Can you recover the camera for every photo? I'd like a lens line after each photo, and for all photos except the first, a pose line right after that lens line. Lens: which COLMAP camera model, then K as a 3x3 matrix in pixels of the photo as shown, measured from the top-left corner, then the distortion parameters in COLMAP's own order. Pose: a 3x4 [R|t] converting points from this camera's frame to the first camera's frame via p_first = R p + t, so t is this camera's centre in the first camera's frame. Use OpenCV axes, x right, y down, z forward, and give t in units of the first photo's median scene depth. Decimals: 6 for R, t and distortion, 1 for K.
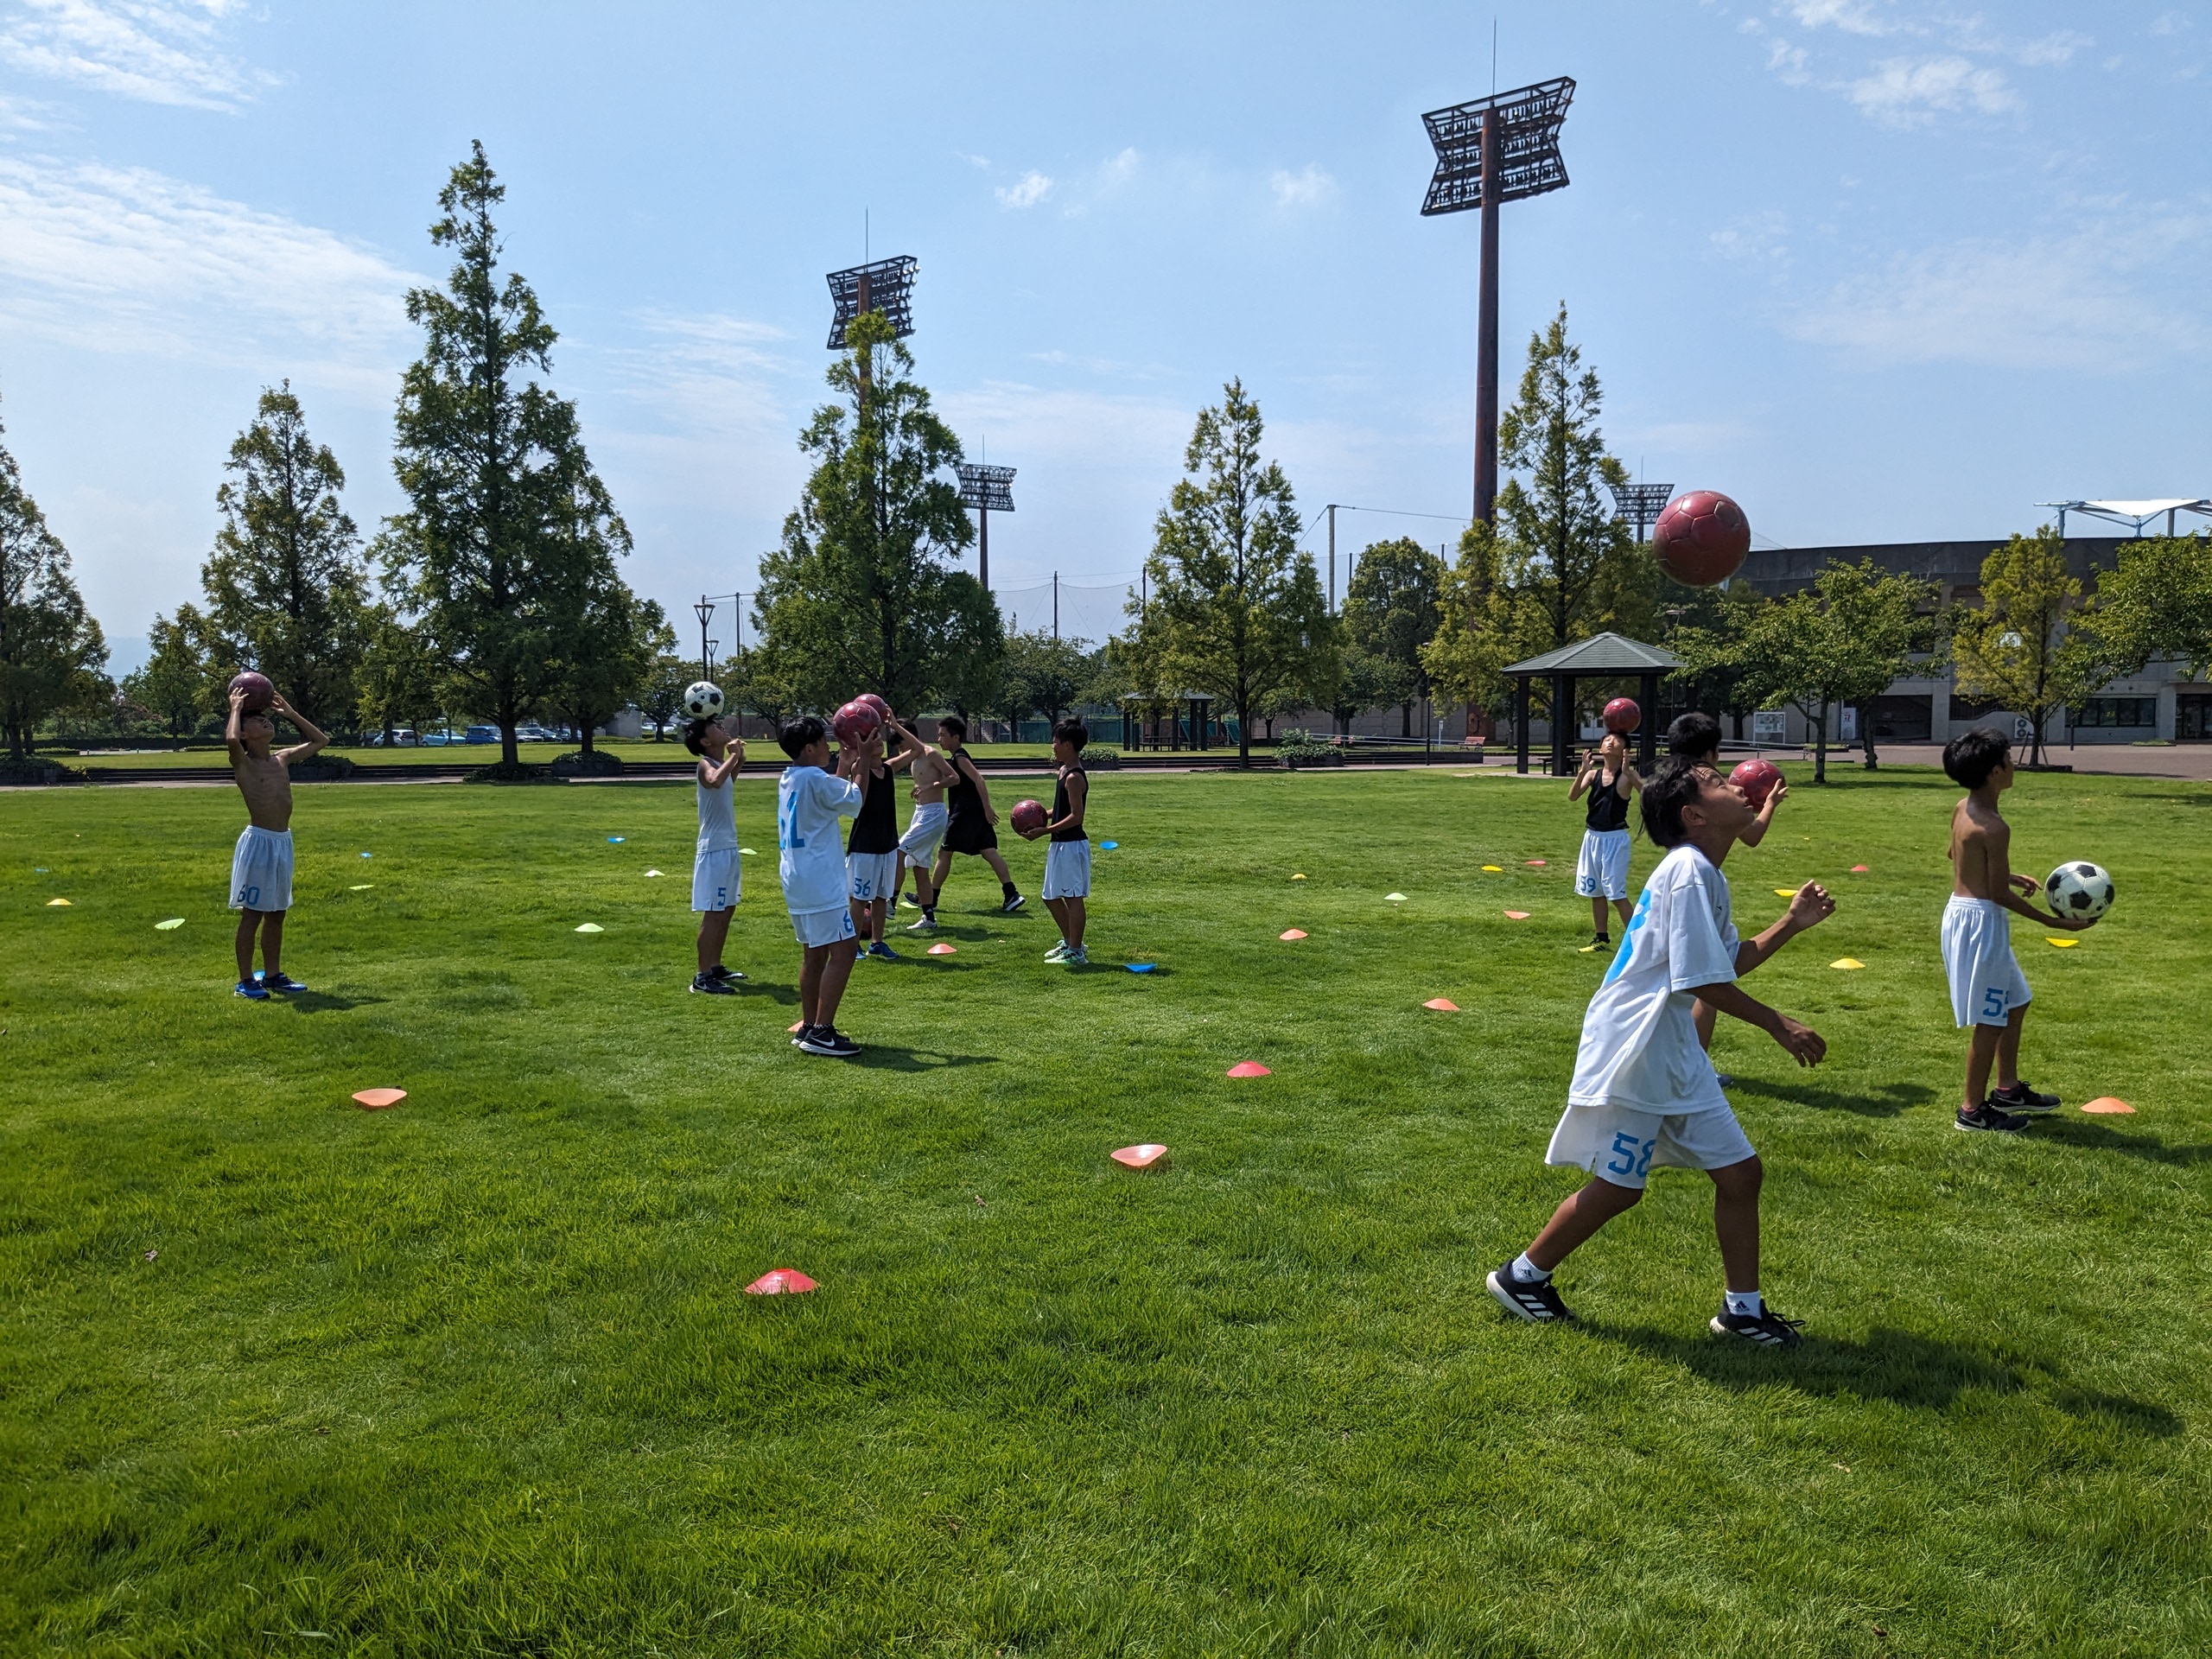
lens RADIAL K [[1769.6, 0, 1149.7], [0, 1769.6, 827.9], [0, 0, 1]] dist [0.049194, -0.079819]
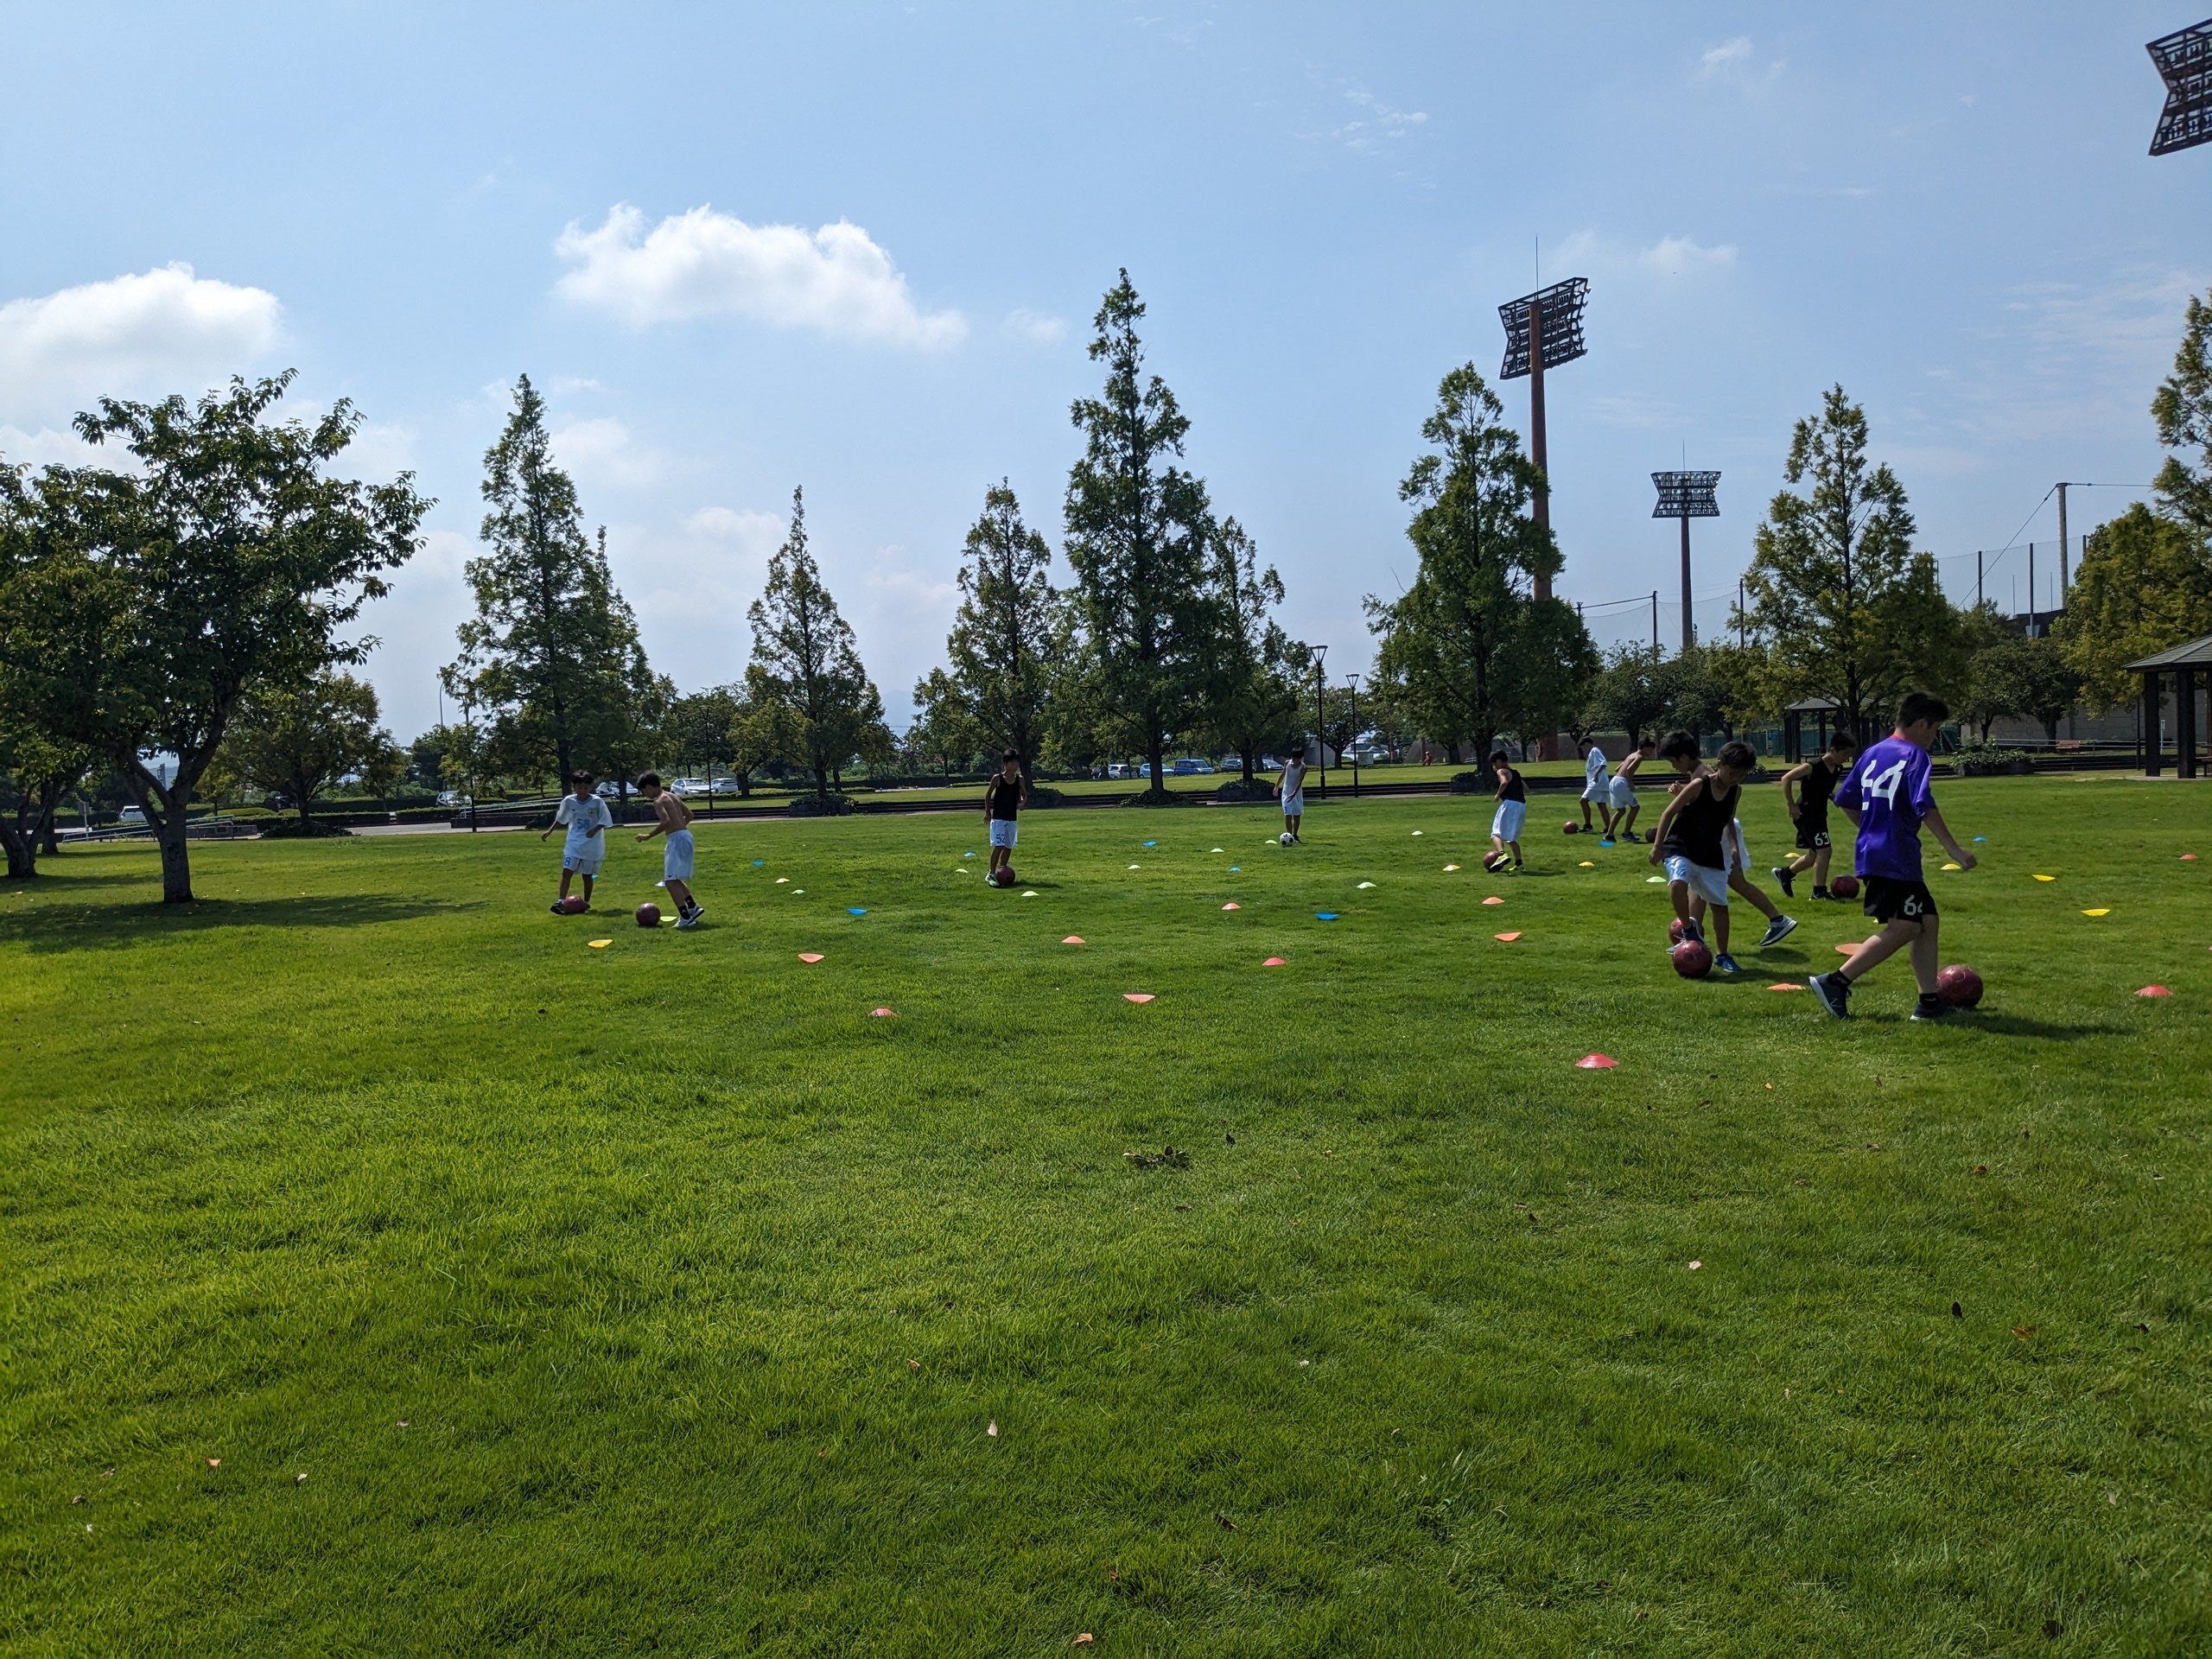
lens RADIAL K [[1733.6, 0, 1063.1], [0, 1733.6, 874.6], [0, 0, 1]] dist [0.073270, -0.136887]
pose [[0.902605, -0.001356, -0.430467, 0.075556], [0.007381, 0.999897, 0.012327, 0.004522], [0.430406, -0.014304, 0.902522, -0.066251]]
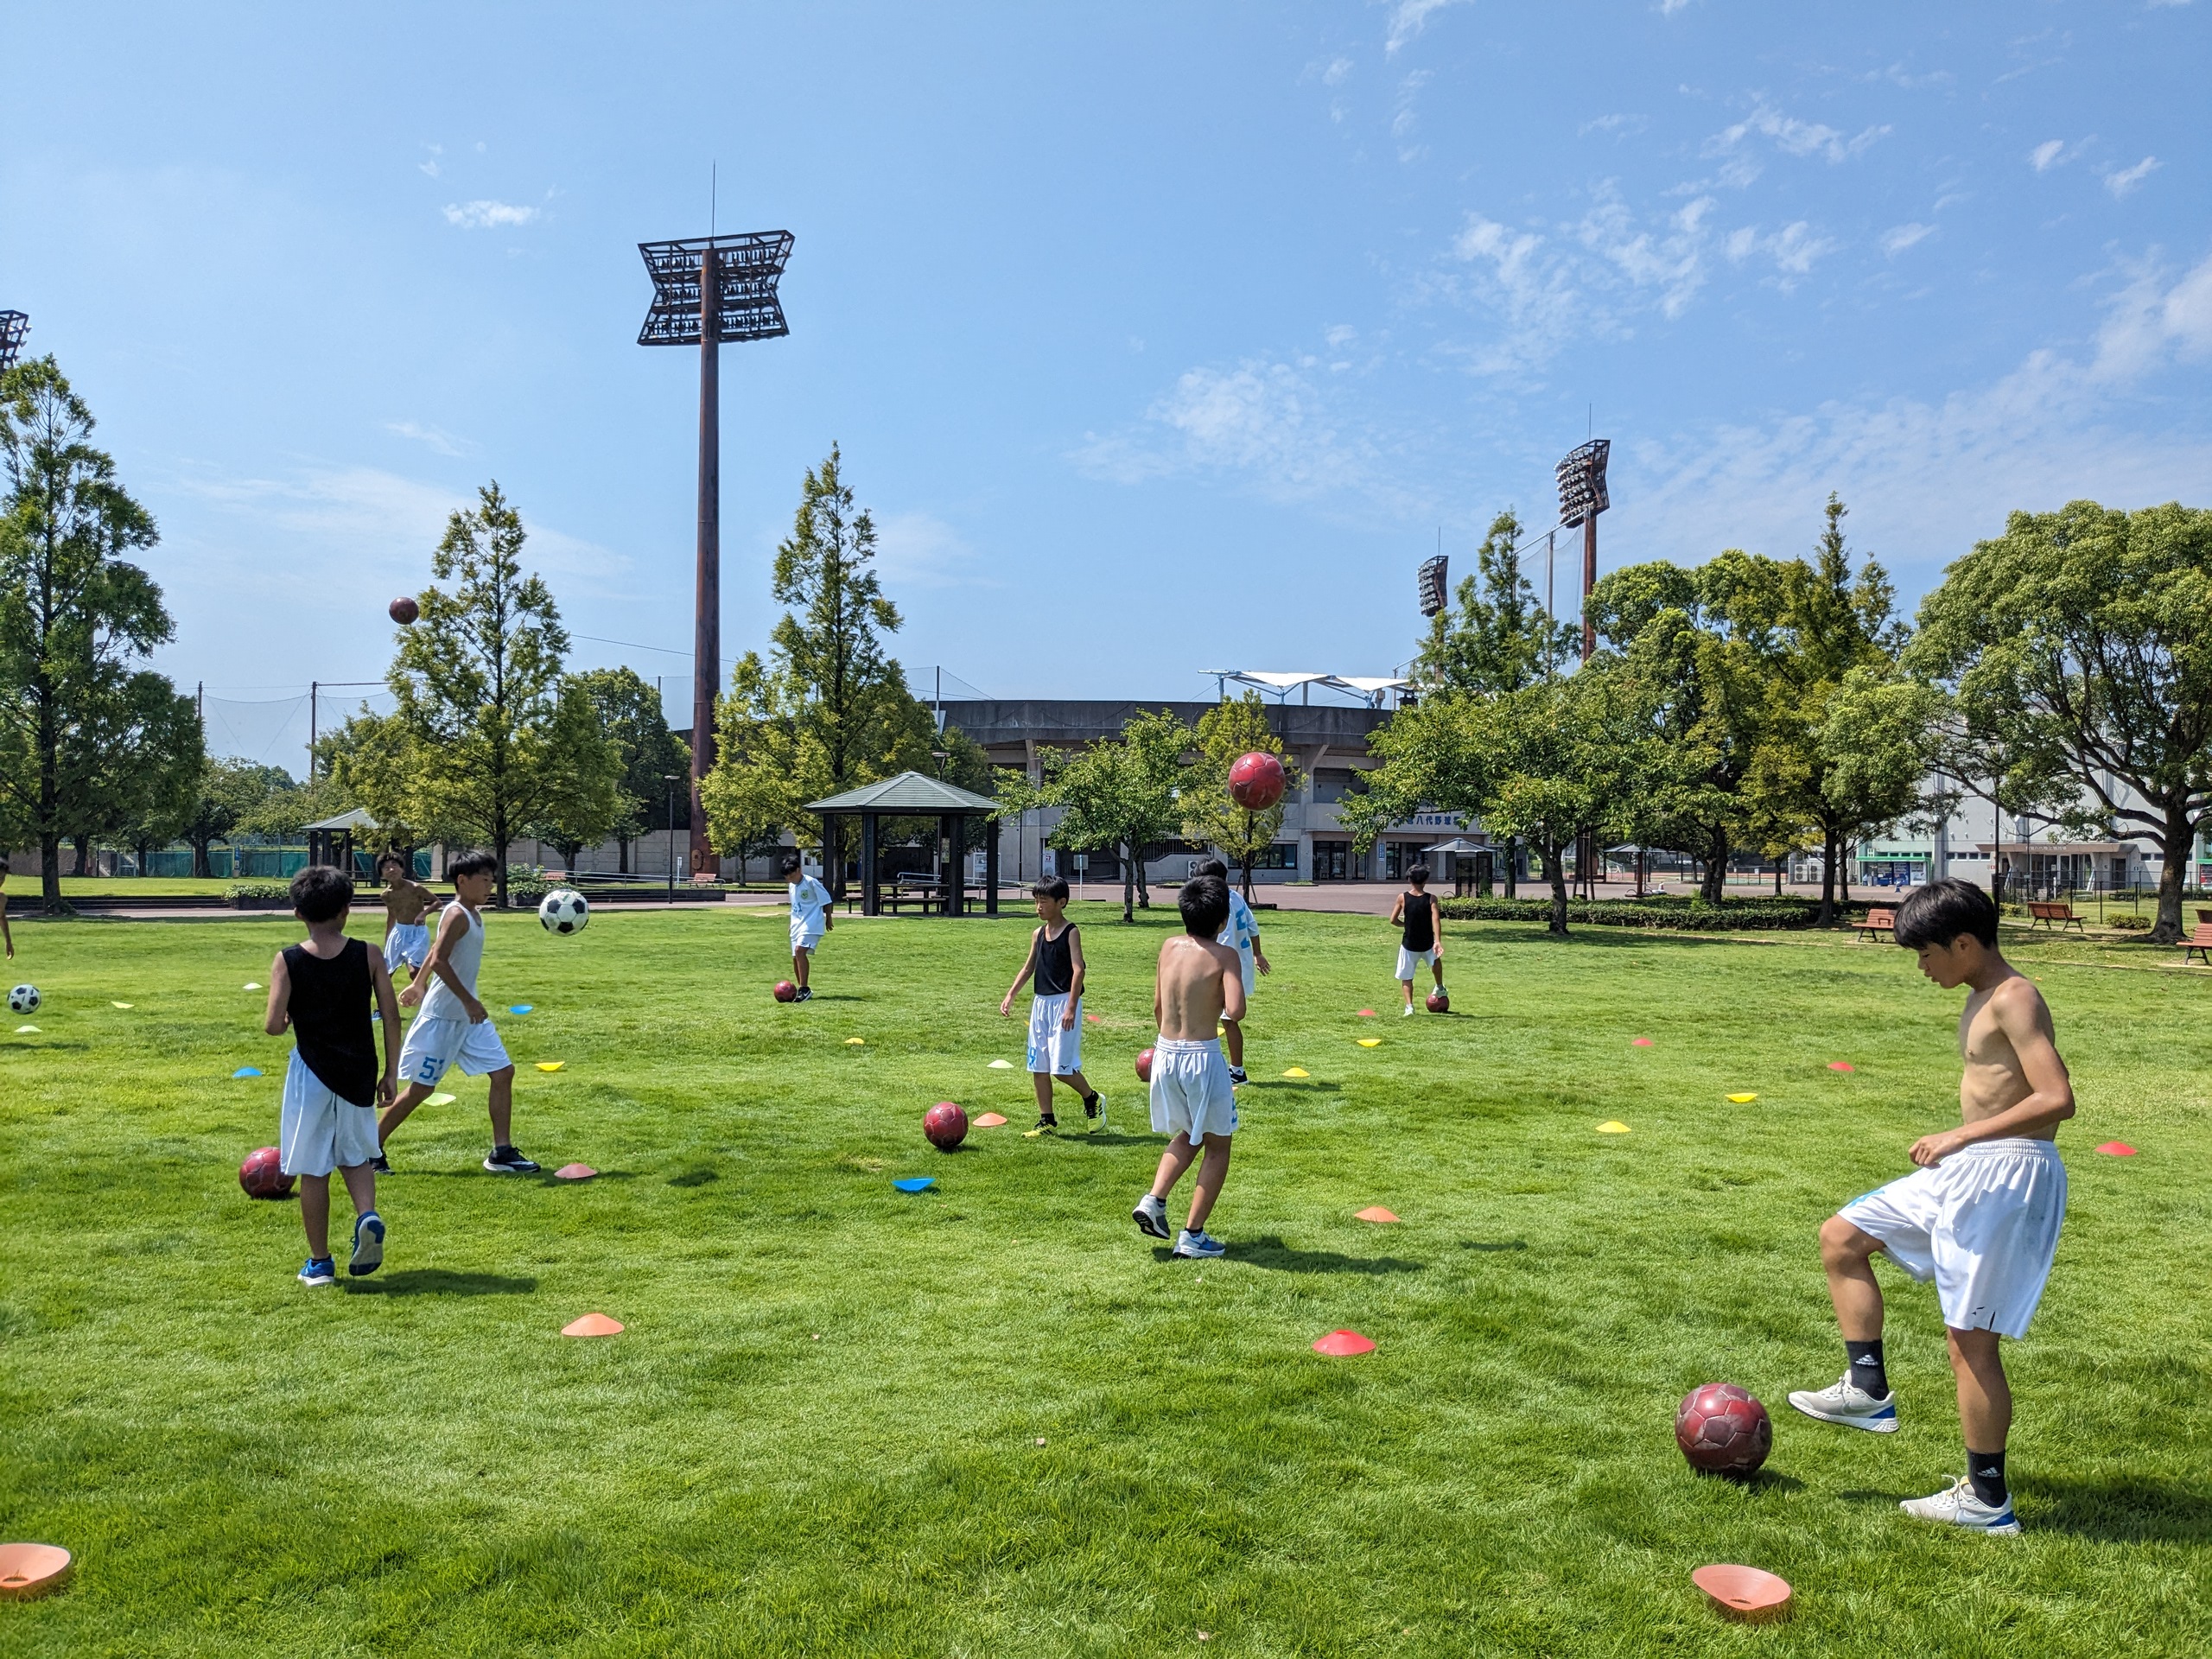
lens RADIAL K [[1761.7, 0, 1118.8], [0, 1761.7, 830.3], [0, 0, 1]] dist [0.078026, -0.133254]
pose [[0.903930, 0.017342, 0.427329, -0.048449], [0.015266, 0.997233, -0.072762, -0.002917], [-0.427409, 0.072295, 0.901163, 0.051220]]
